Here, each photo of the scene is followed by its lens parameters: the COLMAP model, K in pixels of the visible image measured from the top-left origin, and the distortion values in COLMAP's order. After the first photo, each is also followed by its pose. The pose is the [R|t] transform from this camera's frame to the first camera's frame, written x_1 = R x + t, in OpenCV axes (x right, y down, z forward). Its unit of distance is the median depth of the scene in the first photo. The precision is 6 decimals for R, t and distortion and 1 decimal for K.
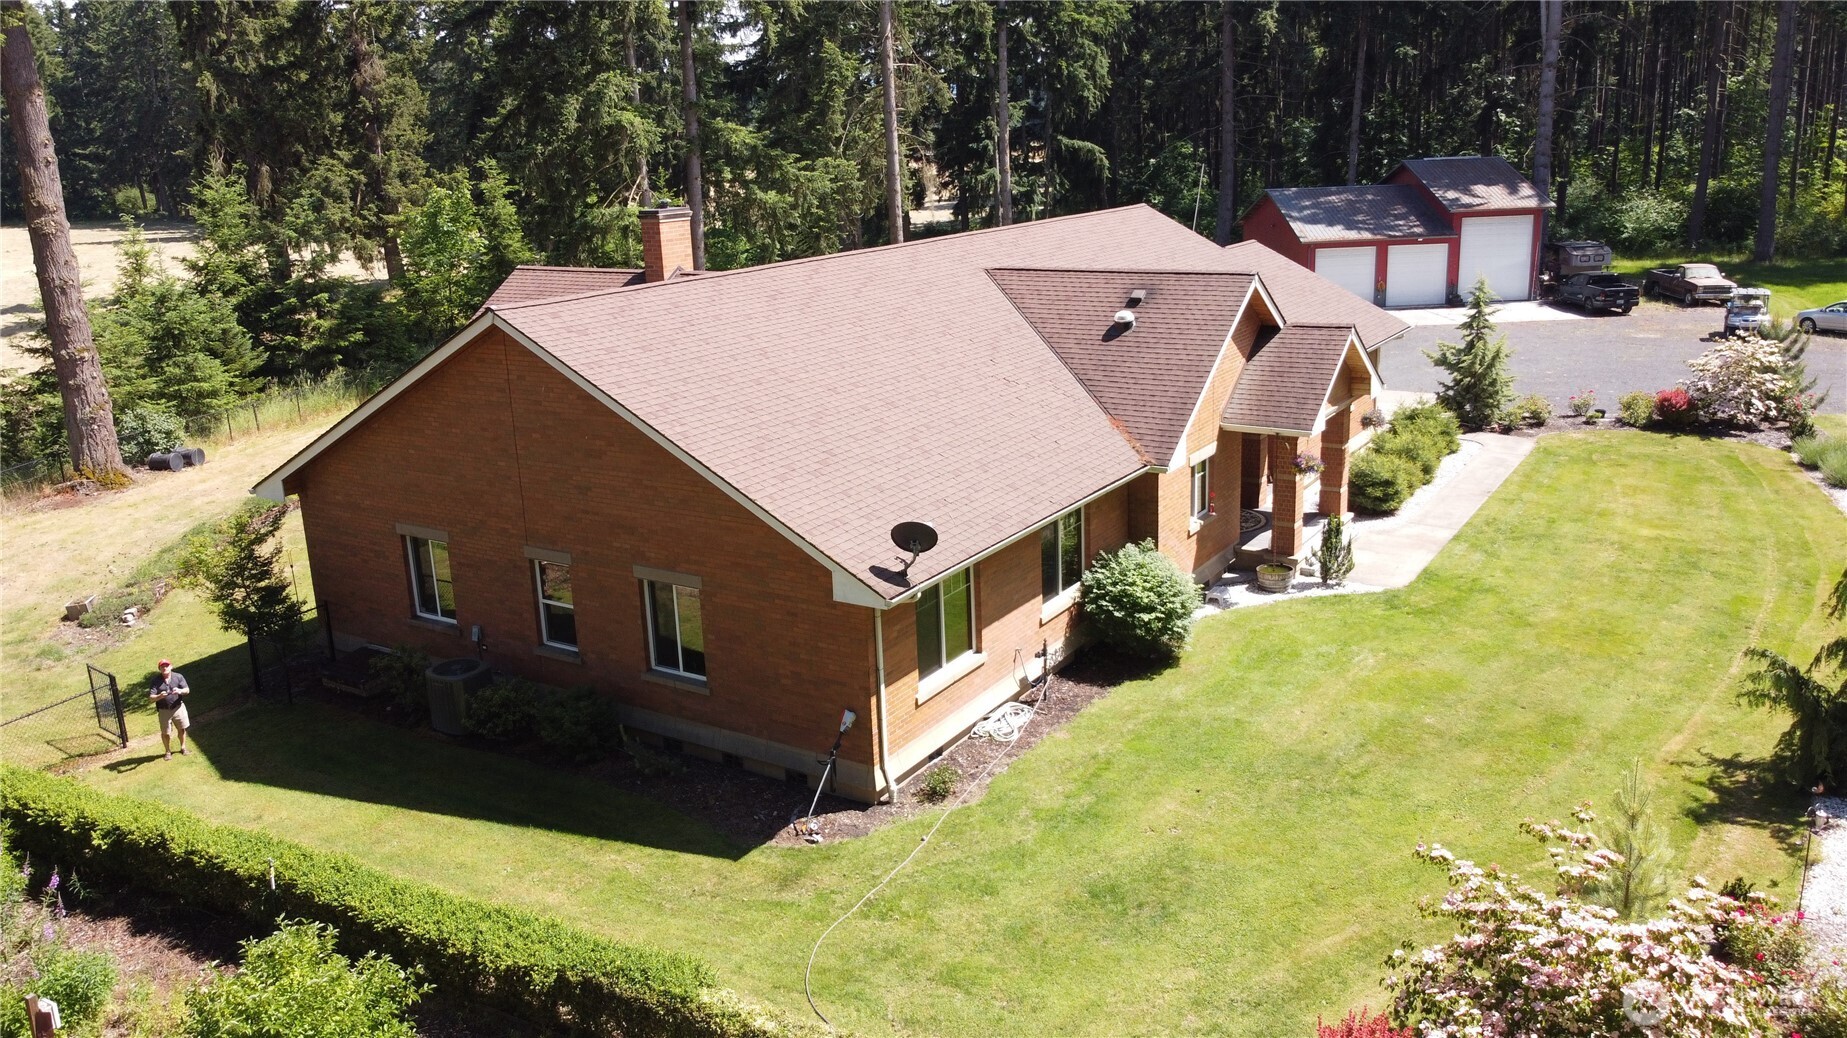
lens RADIAL K [[1384.7, 0, 923.5], [0, 1384.7, 519.0], [0, 0, 1]] dist [-0.001953, -0.001493]
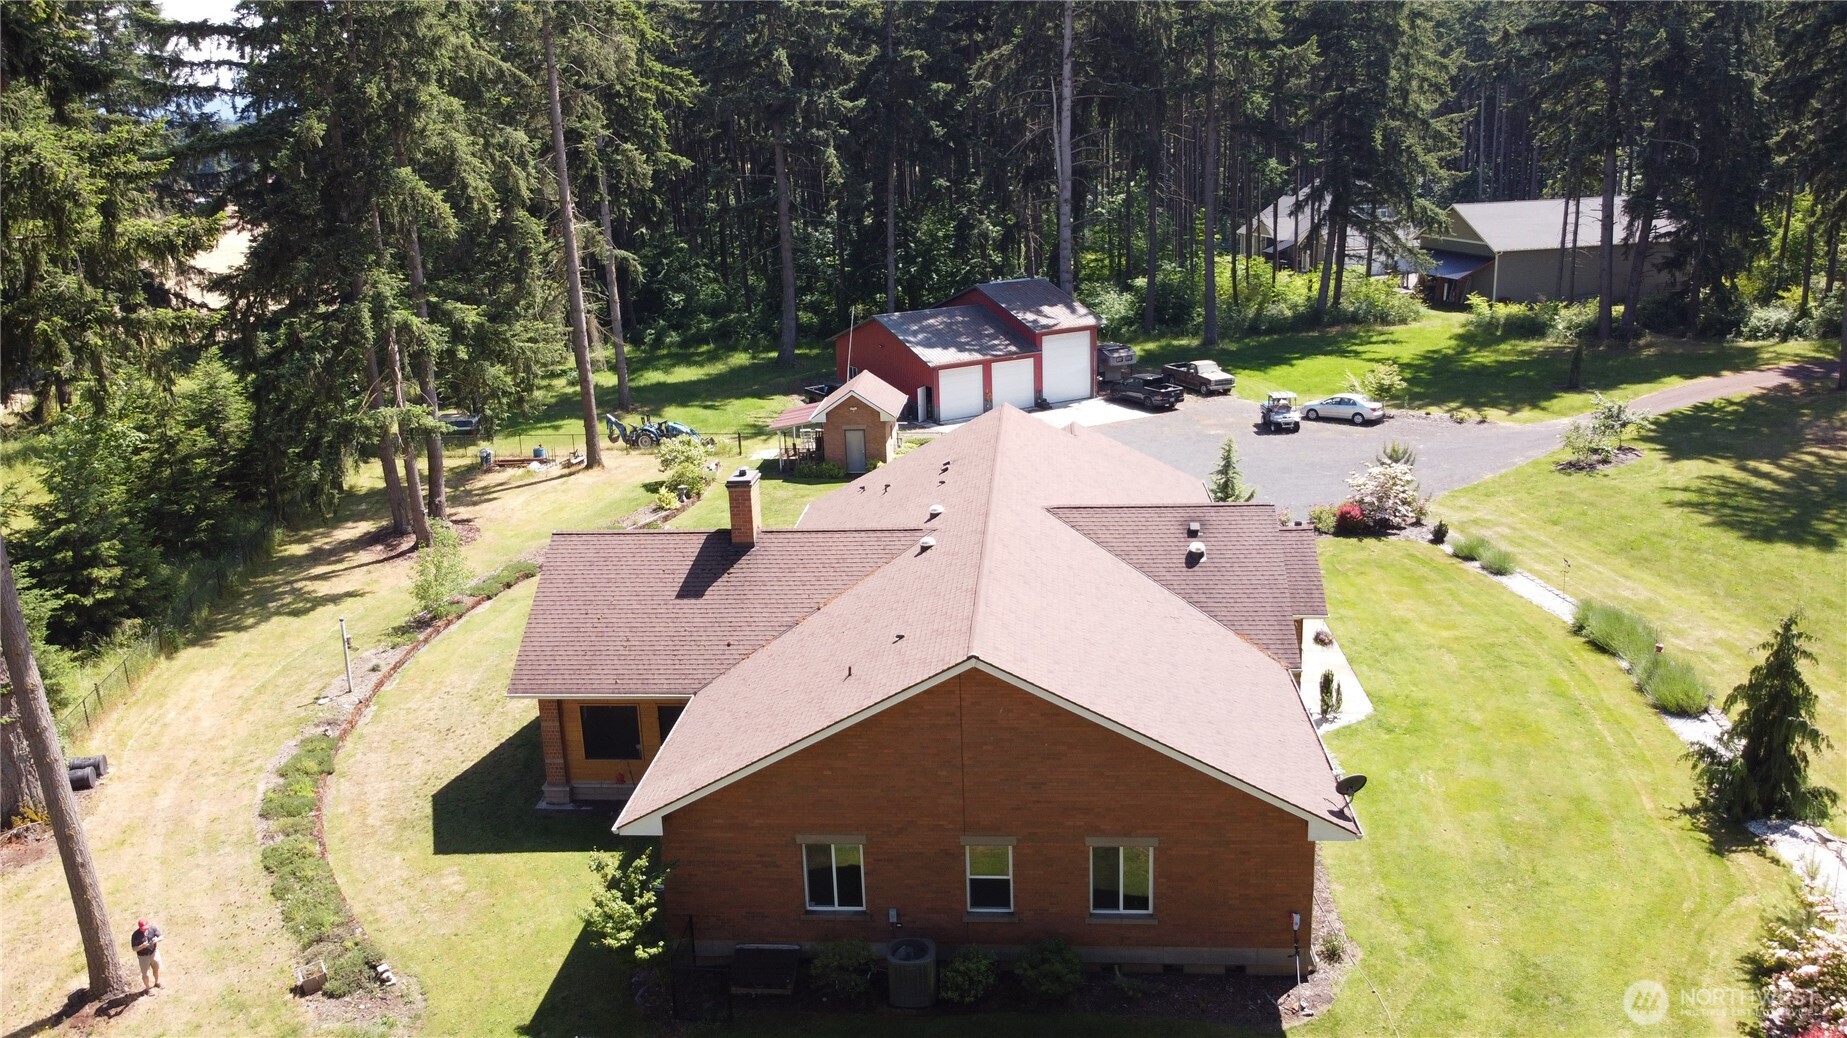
lens RADIAL K [[1384.7, 0, 923.5], [0, 1384.7, 519.0], [0, 0, 1]] dist [-0.001953, -0.001493]
pose [[0.883326, -0.119591, 0.453247, -0.482542], [0.127394, 0.991762, 0.013403, -0.159422], [-0.451116, 0.045902, 0.891284, -0.039932]]
